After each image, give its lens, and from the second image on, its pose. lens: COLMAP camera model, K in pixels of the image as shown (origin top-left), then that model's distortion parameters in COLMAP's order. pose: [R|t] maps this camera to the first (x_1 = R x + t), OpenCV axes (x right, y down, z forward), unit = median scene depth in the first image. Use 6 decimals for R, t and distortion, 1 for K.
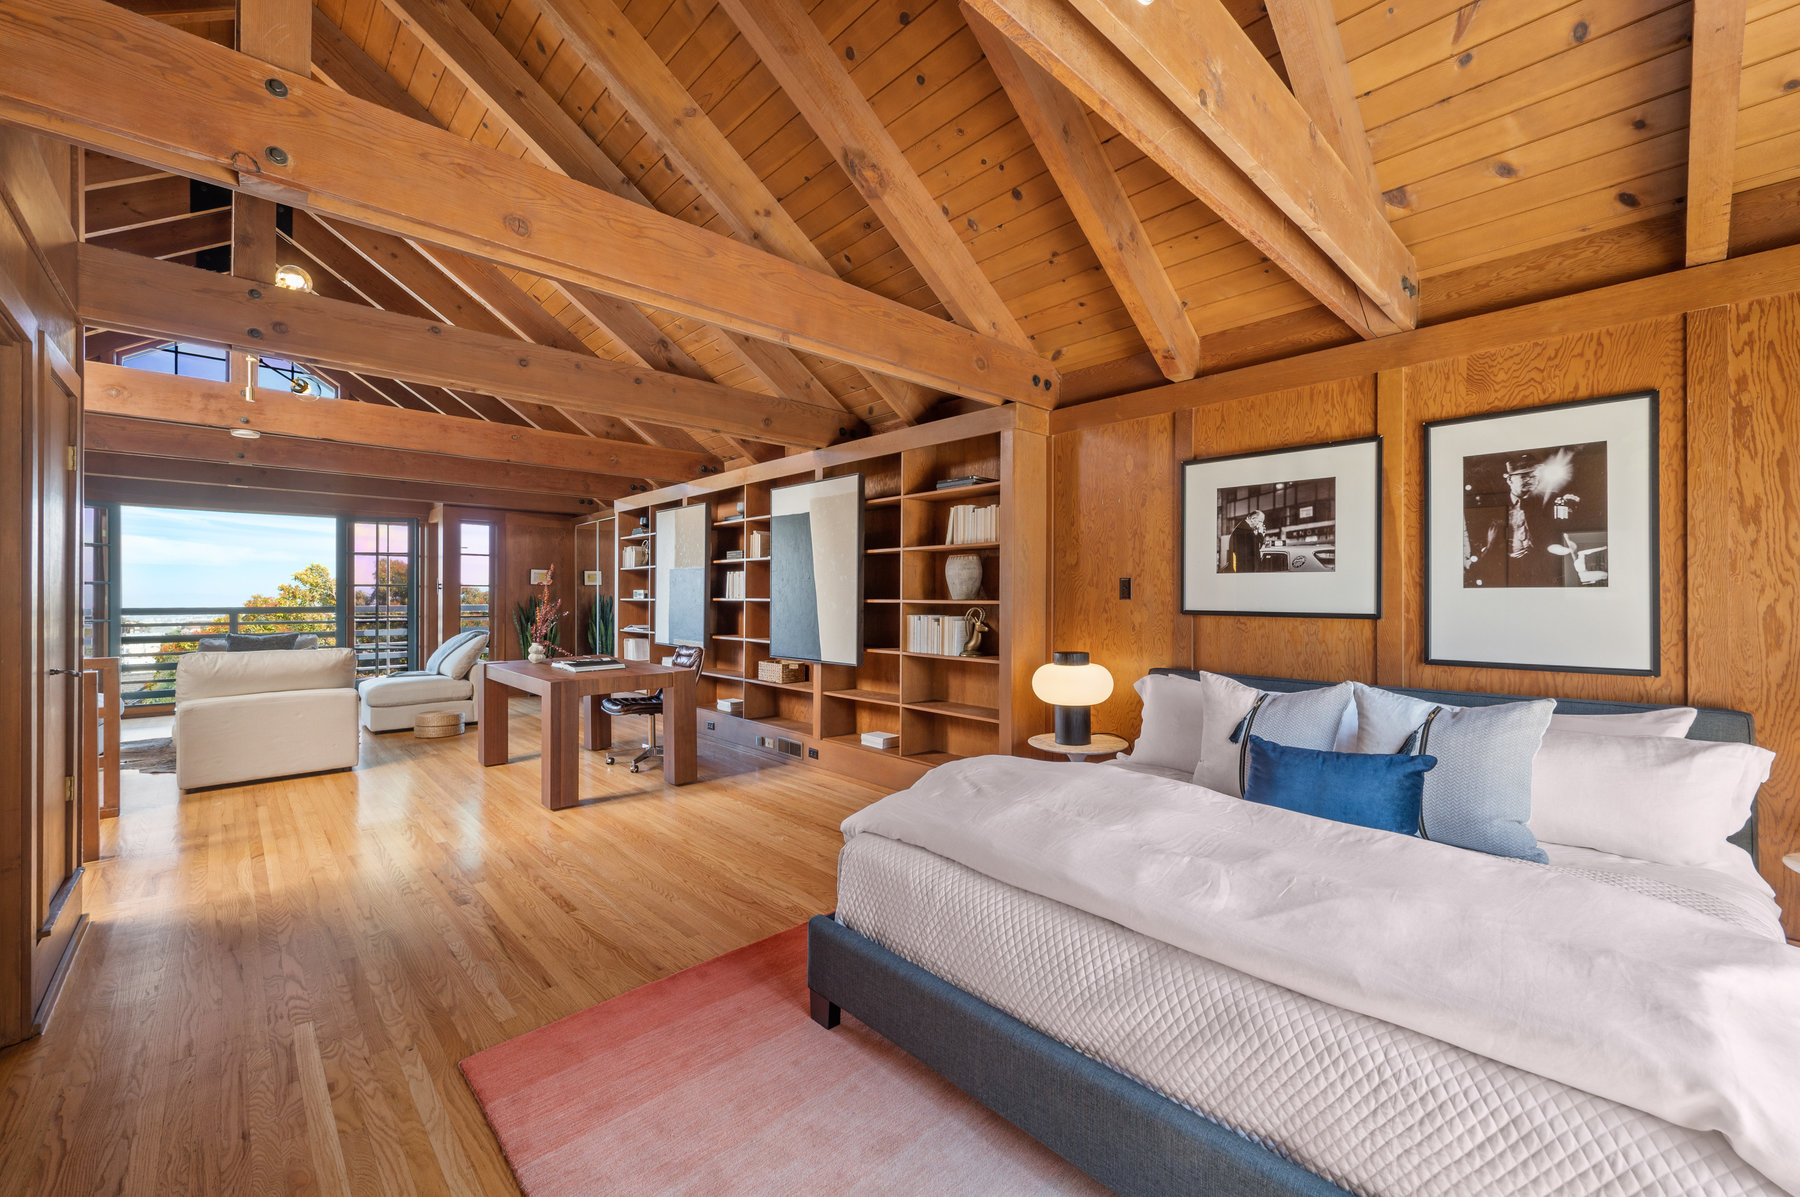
lens RADIAL K [[733.2, 0, 903.7], [0, 733.2, 594.8], [0, 0, 1]] dist [0.001407, -0.000068]
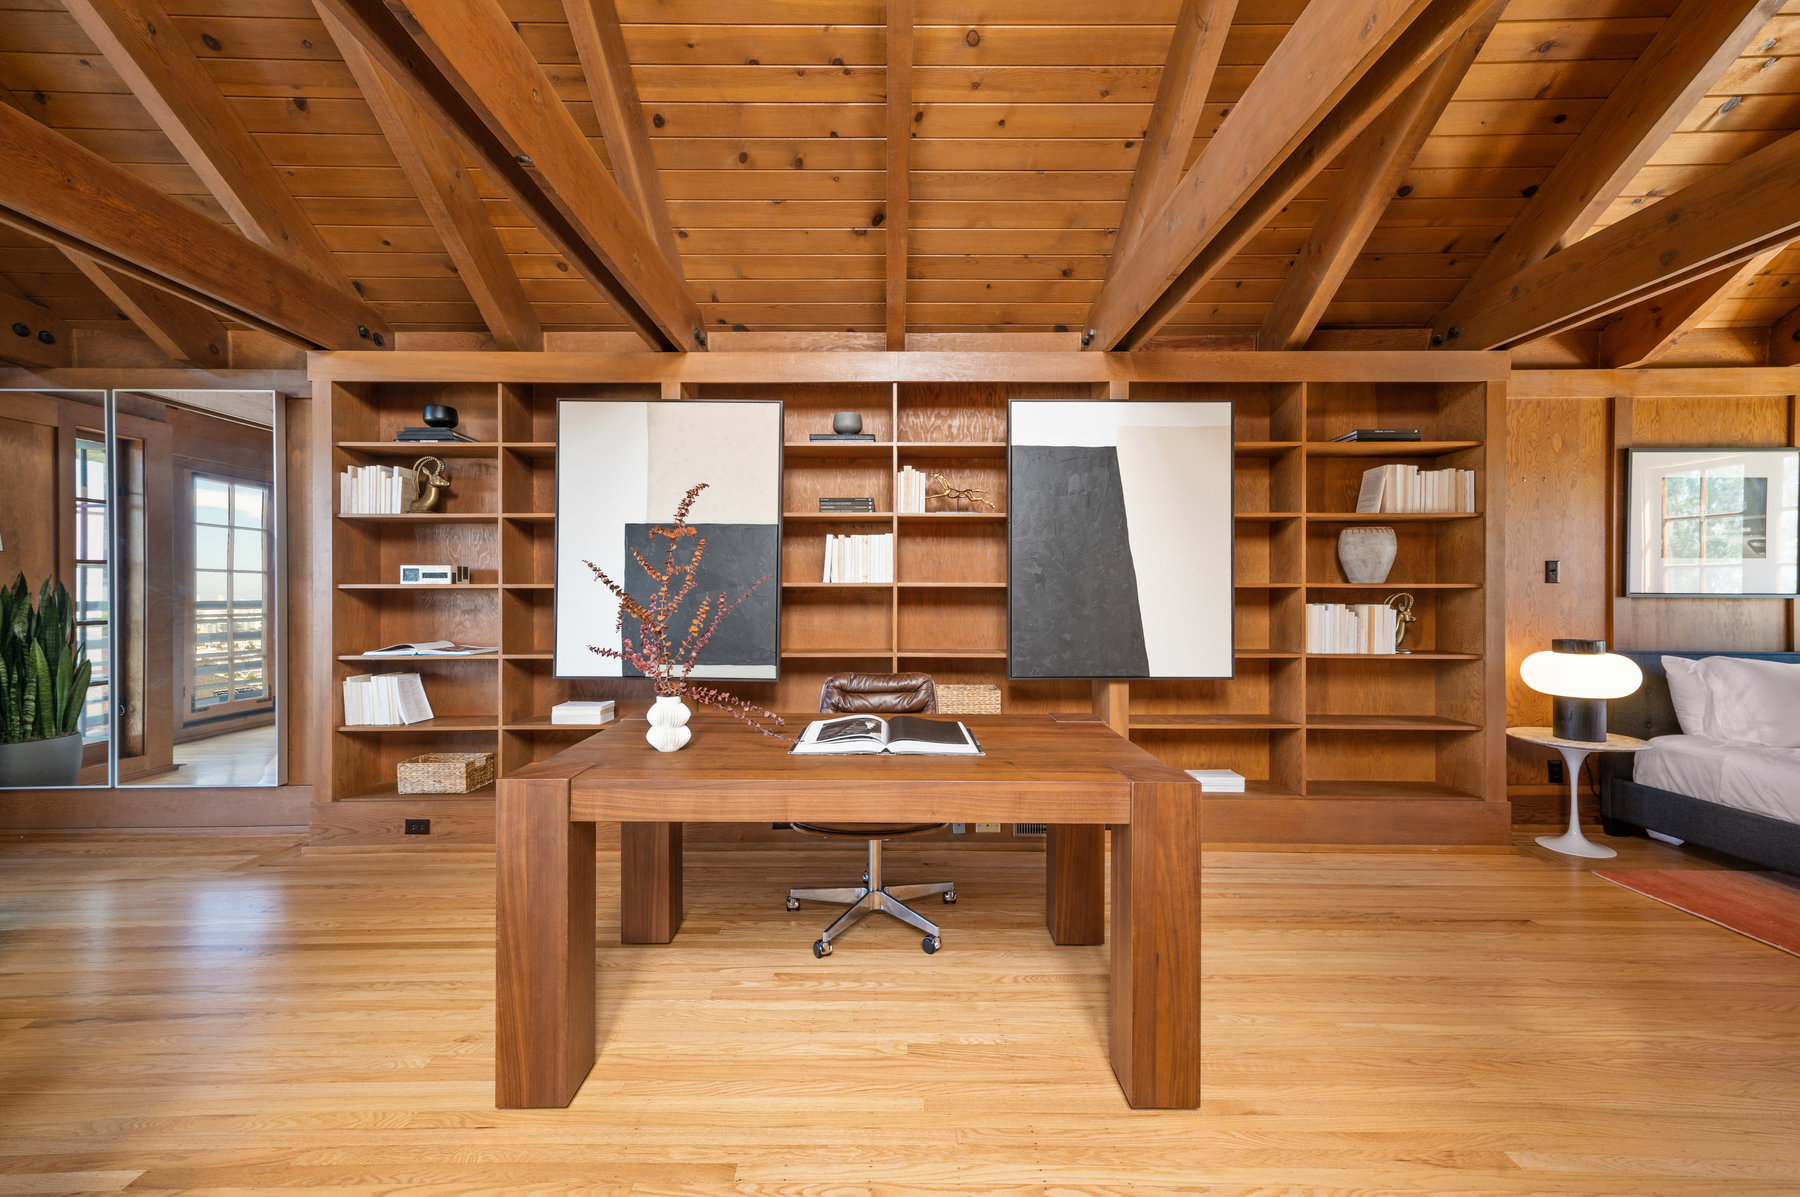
lens RADIAL K [[733.9, 0, 894.4], [0, 733.9, 595.7], [0, 0, 1]] dist [0.019436, 0.000125]
pose [[0.679618, -0.003331, 0.733558, -0.661120], [-0.000985, 0.999985, 0.005454, 0.012307], [-0.733565, -0.004430, 0.679604, 0.637455]]
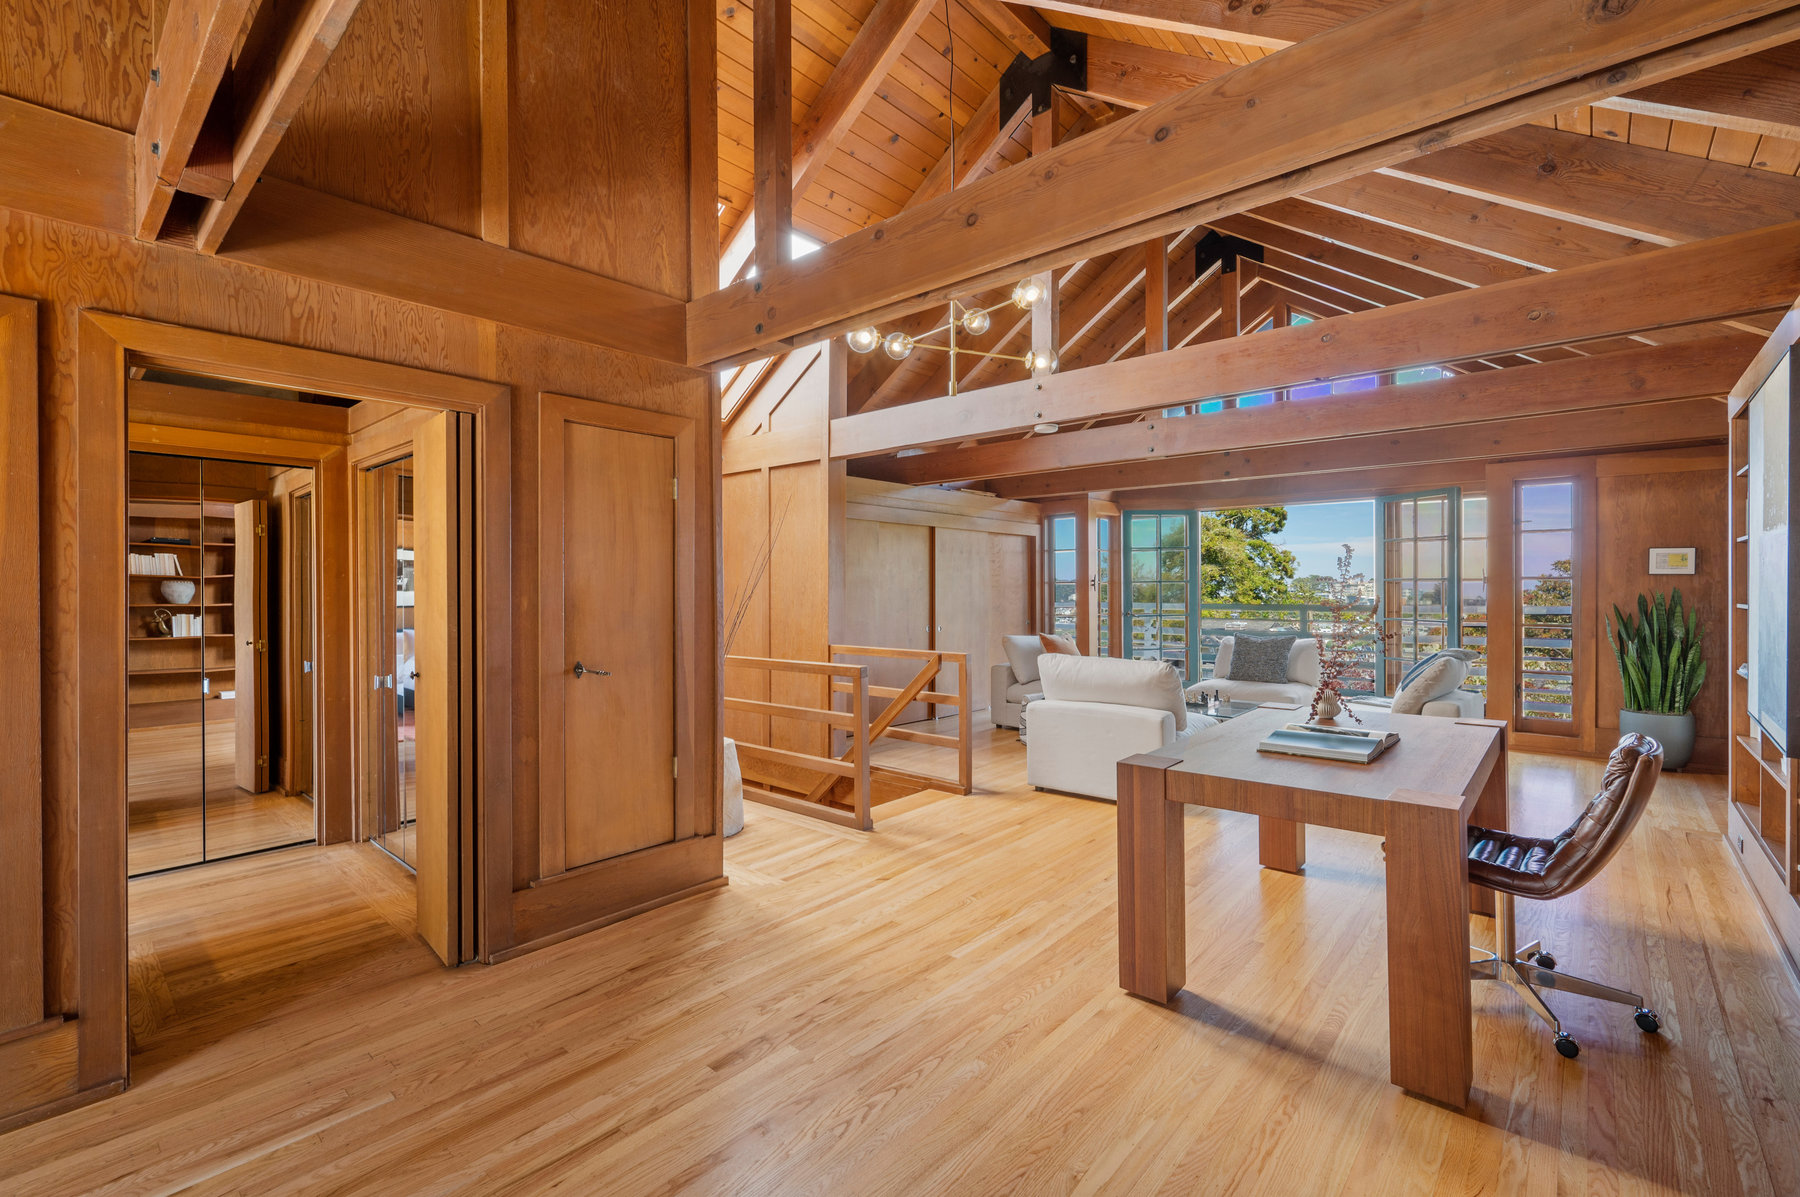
lens RADIAL K [[774.4, 0, 912.0], [0, 774.4, 589.9], [0, 0, 1]] dist [0.001486, 0.000009]
pose [[0.101214, 0.001843, -0.994863, 0.069237], [0.005786, 0.999980, 0.002441, -0.010838], [0.994848, -0.006004, 0.101202, 0.586629]]
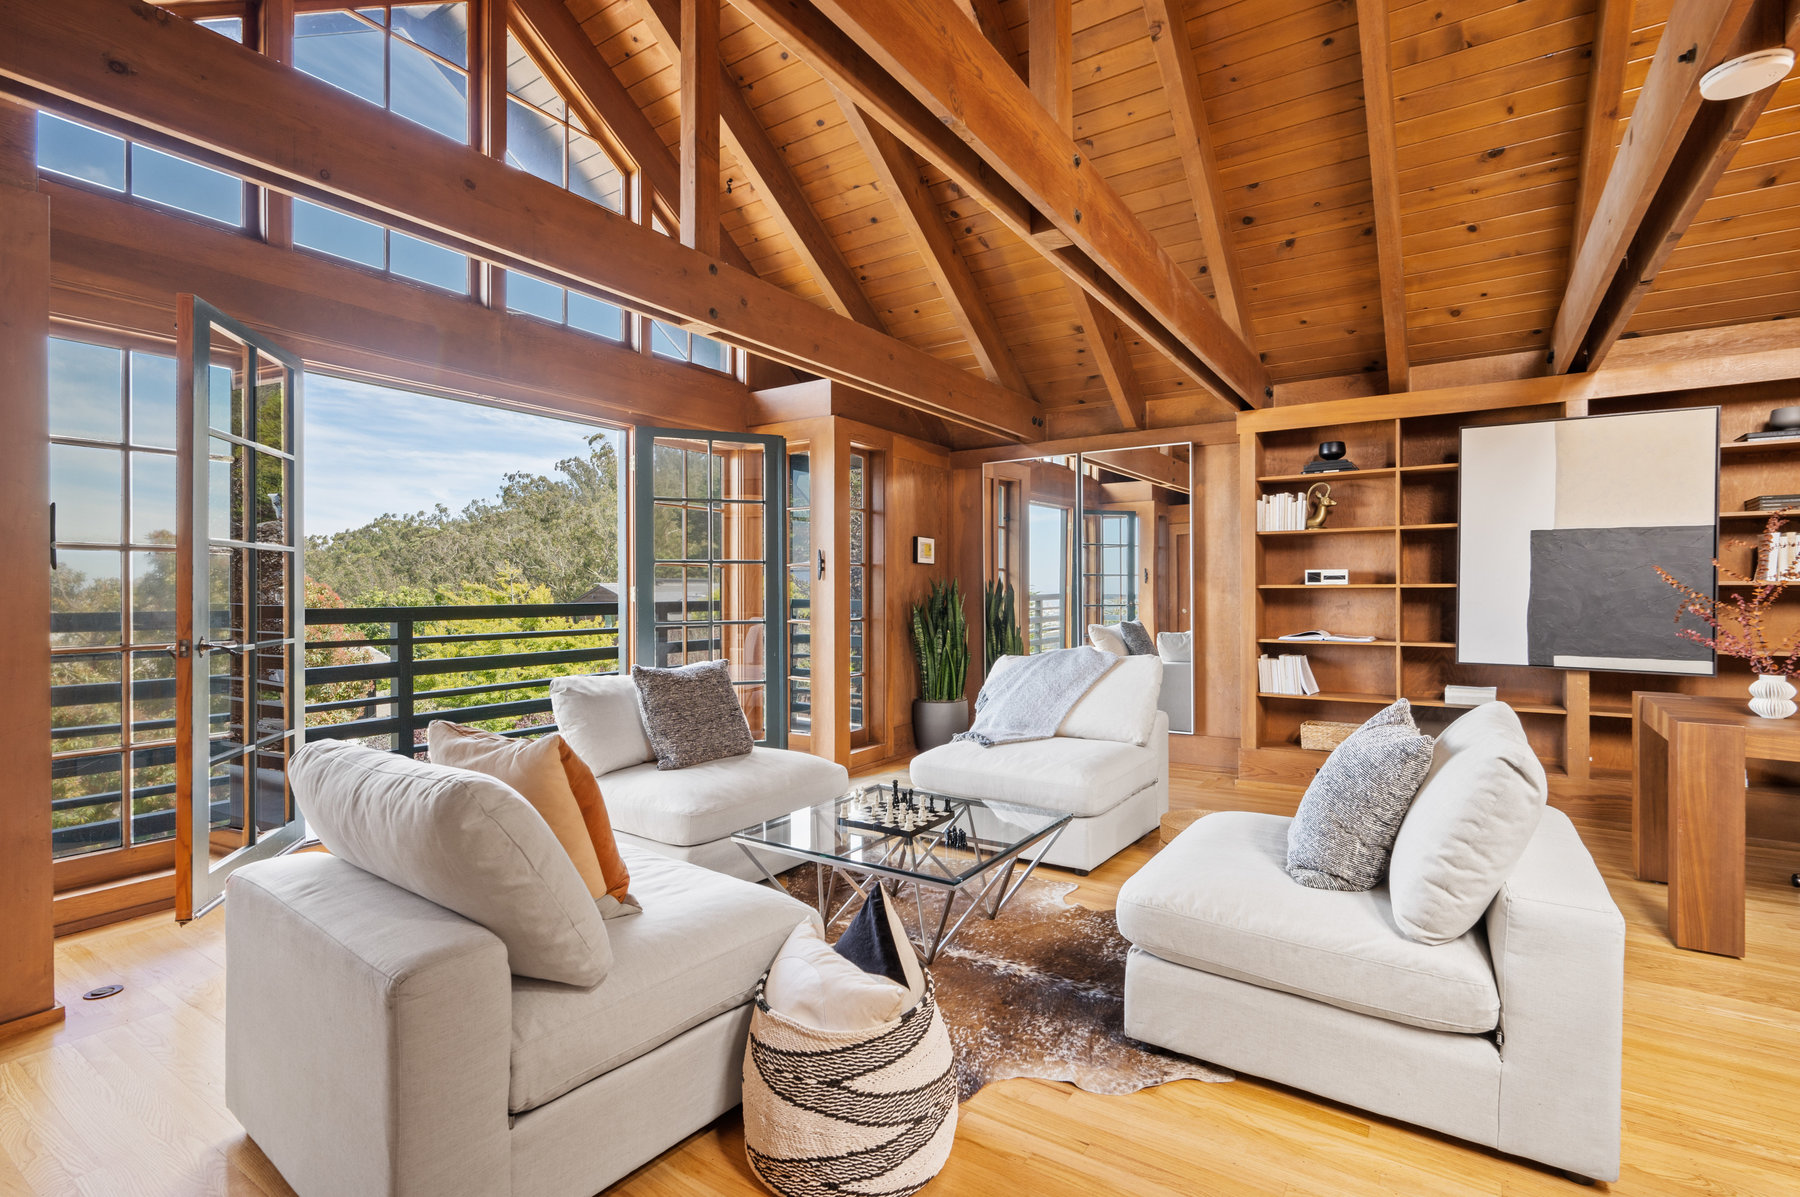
lens RADIAL K [[844.0, 0, 908.1], [0, 844.0, 591.5], [0, 0, 1]] dist [-0.000530, -0.000085]
pose [[0.973364, -0.004993, 0.229209, -1.094083], [0.003865, 0.999978, 0.005367, 0.007389], [-0.229231, -0.004338, 0.973362, 0.581310]]
